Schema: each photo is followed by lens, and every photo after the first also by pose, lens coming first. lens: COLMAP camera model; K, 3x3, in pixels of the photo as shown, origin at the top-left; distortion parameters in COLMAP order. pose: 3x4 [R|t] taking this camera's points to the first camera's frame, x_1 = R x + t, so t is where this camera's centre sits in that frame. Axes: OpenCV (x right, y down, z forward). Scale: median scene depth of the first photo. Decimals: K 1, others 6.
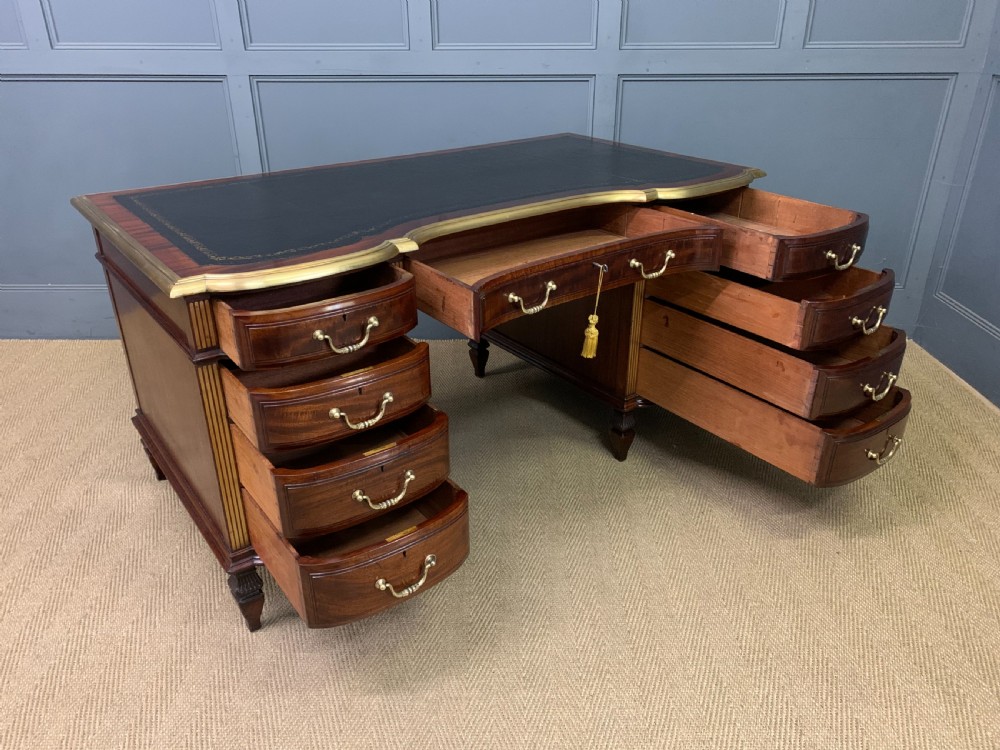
lens RADIAL K [[773.9, 0, 506.8], [0, 773.9, 382.0], [0, 0, 1]] dist [0.012346, -0.001646]
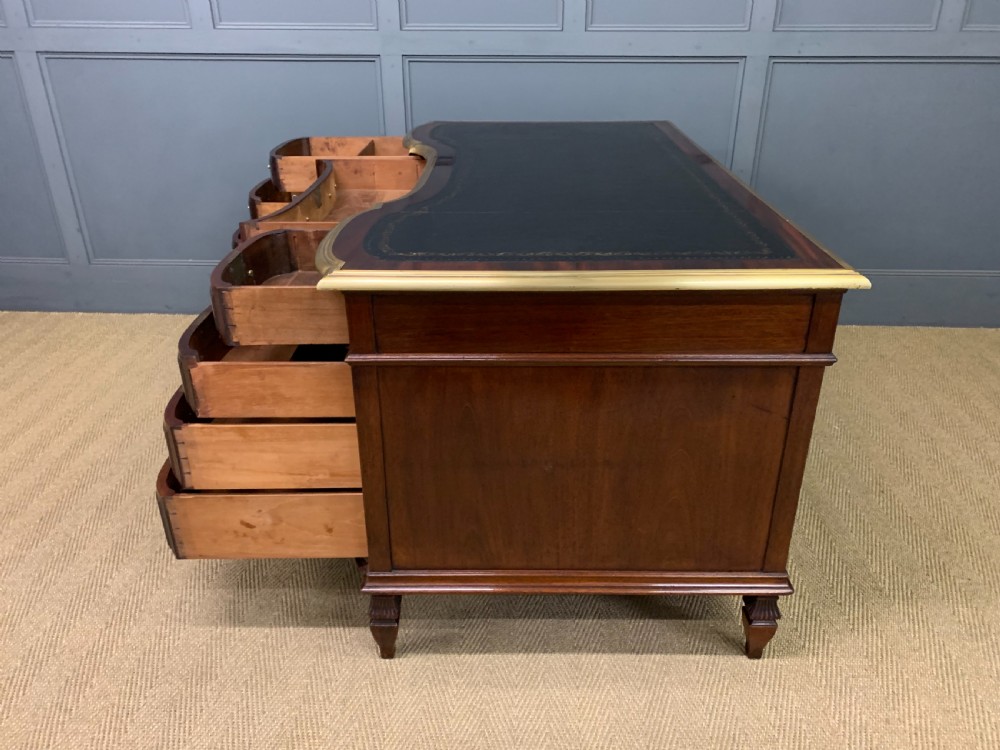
lens RADIAL K [[775.3, 0, 504.1], [0, 775.3, 375.5], [0, 0, 1]] dist [0.007975, 0.001180]
pose [[0.999208, 0.020827, -0.033899, -0.220052], [-0.021087, 0.999751, -0.007315, 0.041210], [0.033739, 0.008024, 0.999398, -0.012476]]
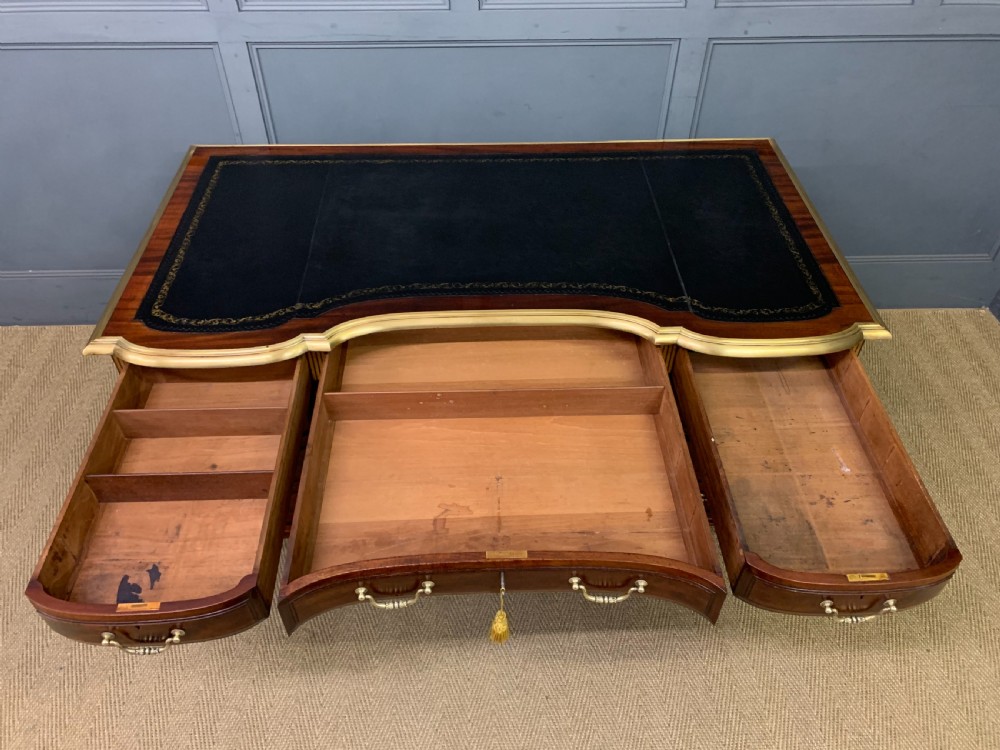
lens RADIAL K [[773.3, 0, 501.4], [0, 773.3, 377.1], [0, 0, 1]] dist [0.014280, -0.003456]
pose [[0.999292, -0.019624, 0.032087, -0.147837], [0.008786, 0.951288, 0.308179, -0.440928], [-0.036572, -0.307679, 0.950787, 0.188812]]
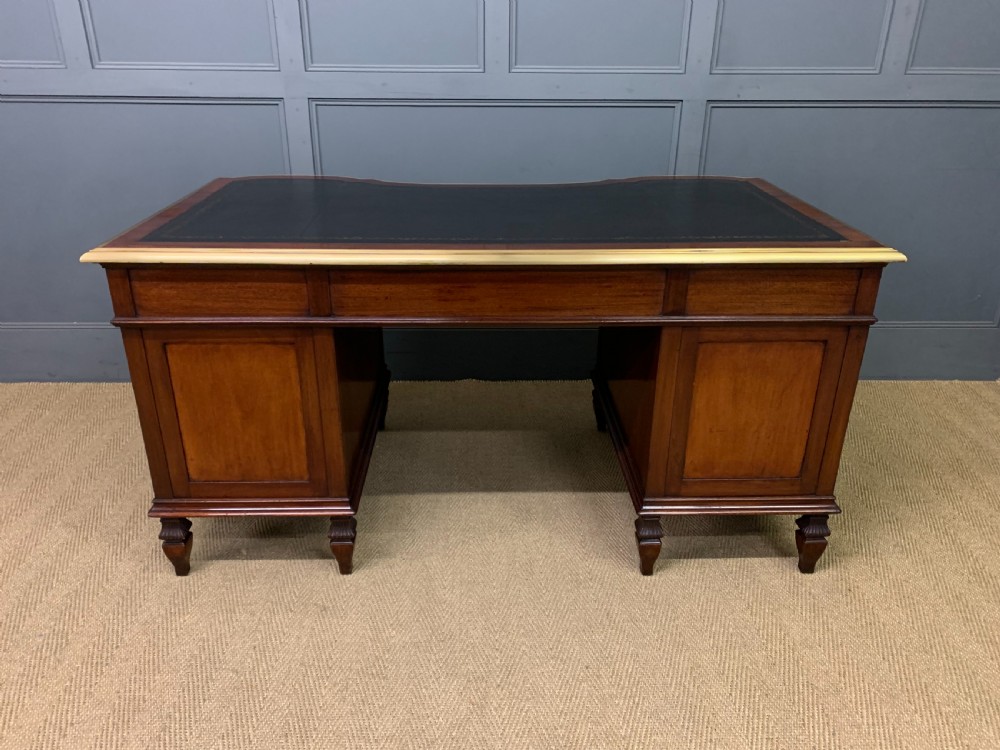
lens RADIAL K [[769.6, 0, 492.7], [0, 769.6, 373.5], [0, 0, 1]] dist [0.037397, -0.033255]
pose [[0.999754, -0.000438, 0.022192, -0.189461], [0.001273, 0.999291, -0.037617, -0.048775], [-0.022160, 0.037636, 0.999046, 0.128966]]
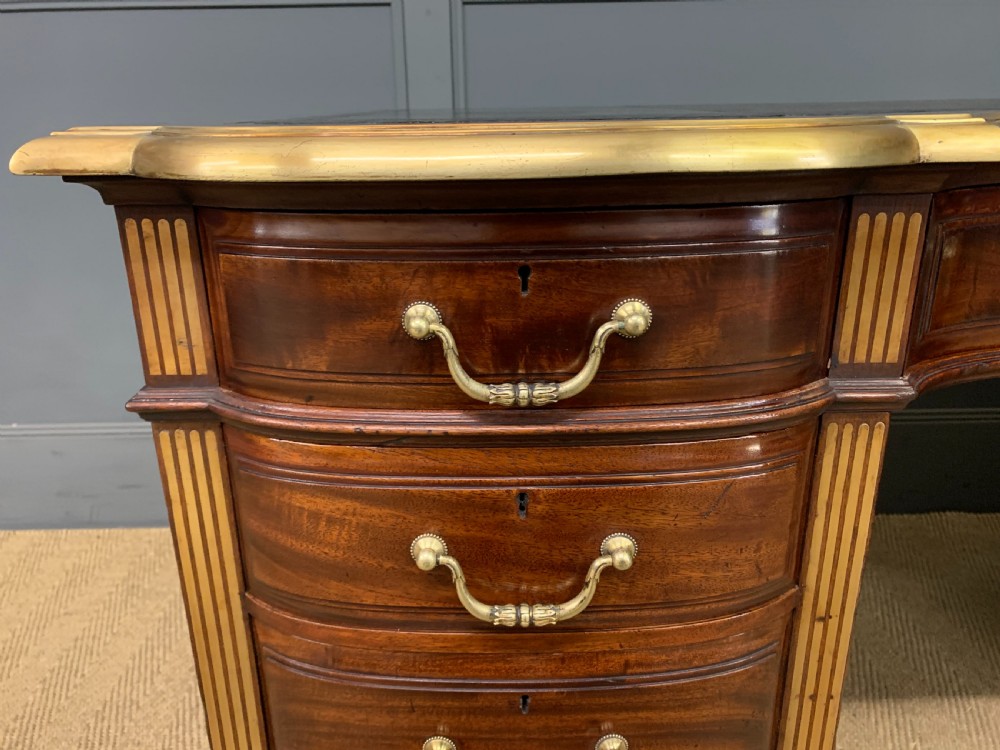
lens RADIAL K [[773.7, 0, 489.9], [0, 773.7, 385.4], [0, 0, 1]] dist [0.025440, -0.003964]
pose [[0.999791, -0.016036, -0.012696, -0.431030], [0.014470, 0.993253, -0.115062, -0.140921], [0.014455, 0.114854, 0.993277, 0.787237]]
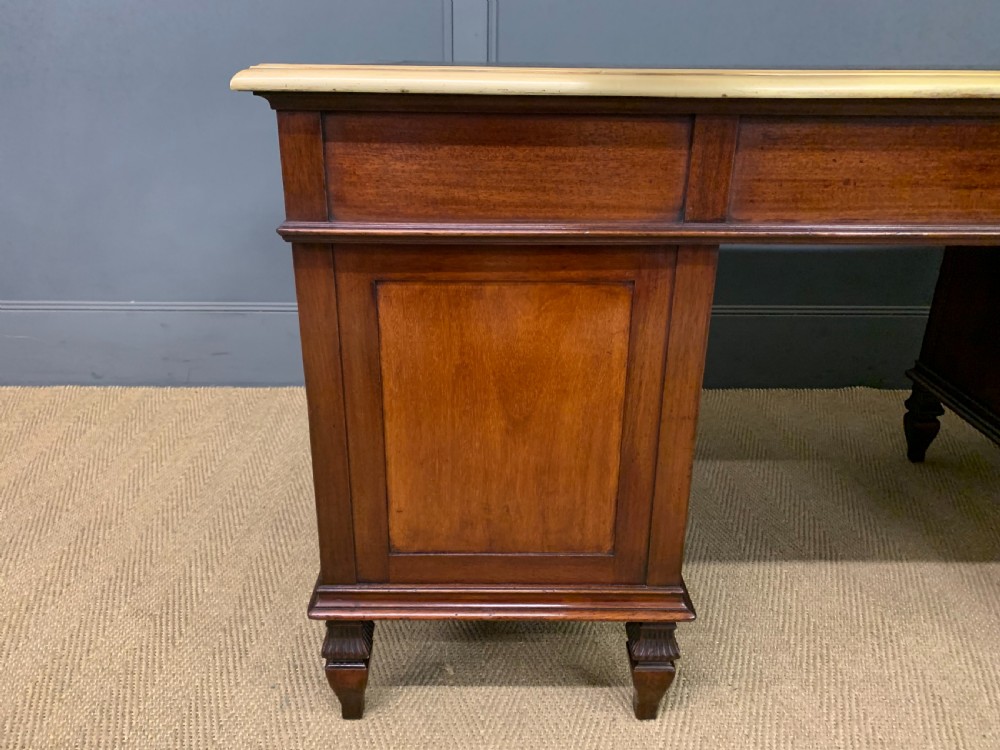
lens RADIAL K [[766.4, 0, 493.4], [0, 766.4, 376.1], [0, 0, 1]] dist [0.108749, -0.172879]
pose [[0.999926, 0.006405, 0.010340, -0.470215], [-0.005693, 0.997707, -0.067435, -0.034084], [-0.010748, 0.067371, 0.997670, 0.565724]]
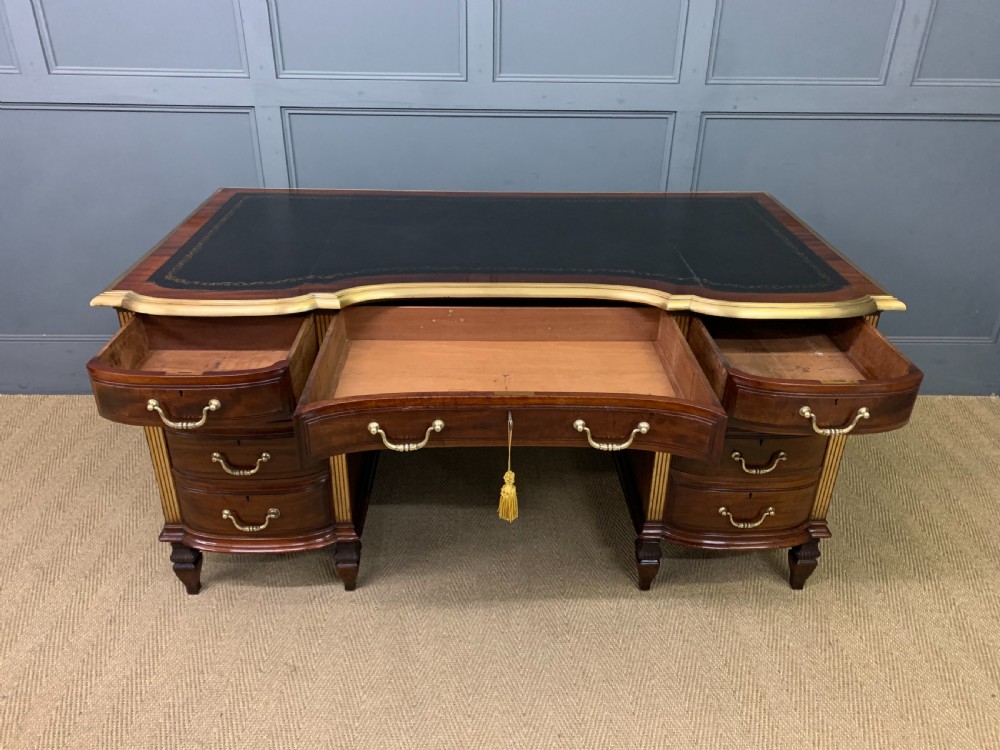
lens RADIAL K [[773.3, 0, 501.4], [0, 773.3, 377.1], [0, 0, 1]] dist [0.014280, -0.003456]
pose [[0.999484, 0.003083, 0.031966, -0.158135], [-0.004156, 0.999428, 0.033548, -0.174279], [-0.031844, -0.033663, 0.998926, 0.164068]]
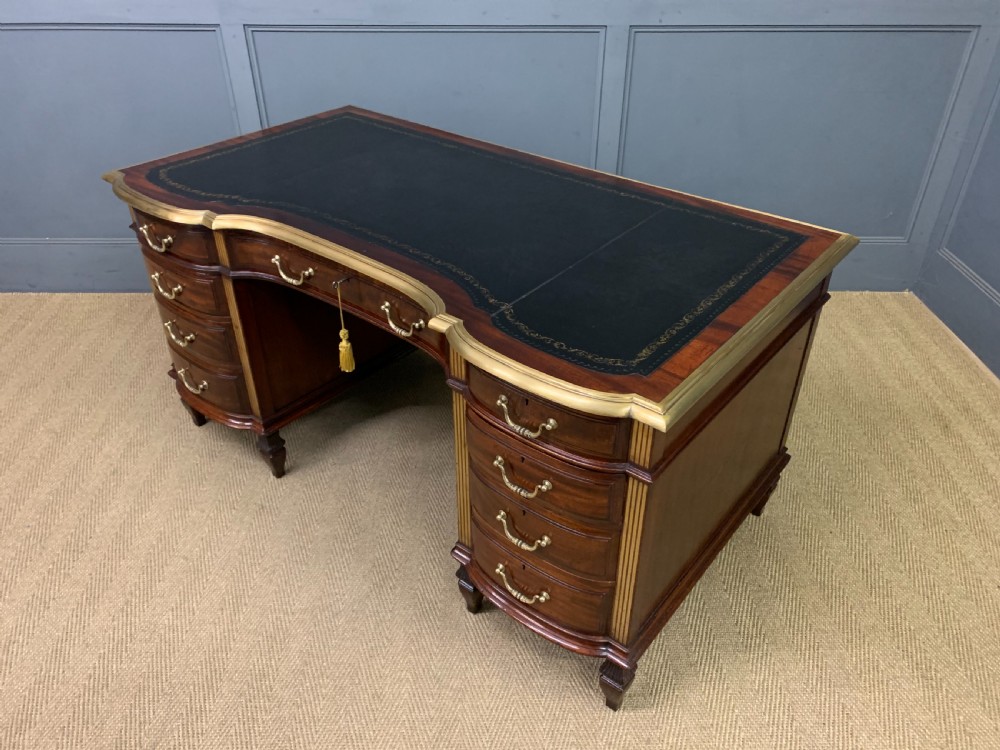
lens RADIAL K [[774.9, 0, 506.3], [0, 774.9, 380.7], [0, 0, 1]] dist [0.003972, 0.011669]
pose [[0.999904, -0.002085, 0.013704, -0.033331], [0.000082, 0.989492, 0.144591, -0.142413], [-0.013862, -0.144576, 0.989397, -0.015214]]
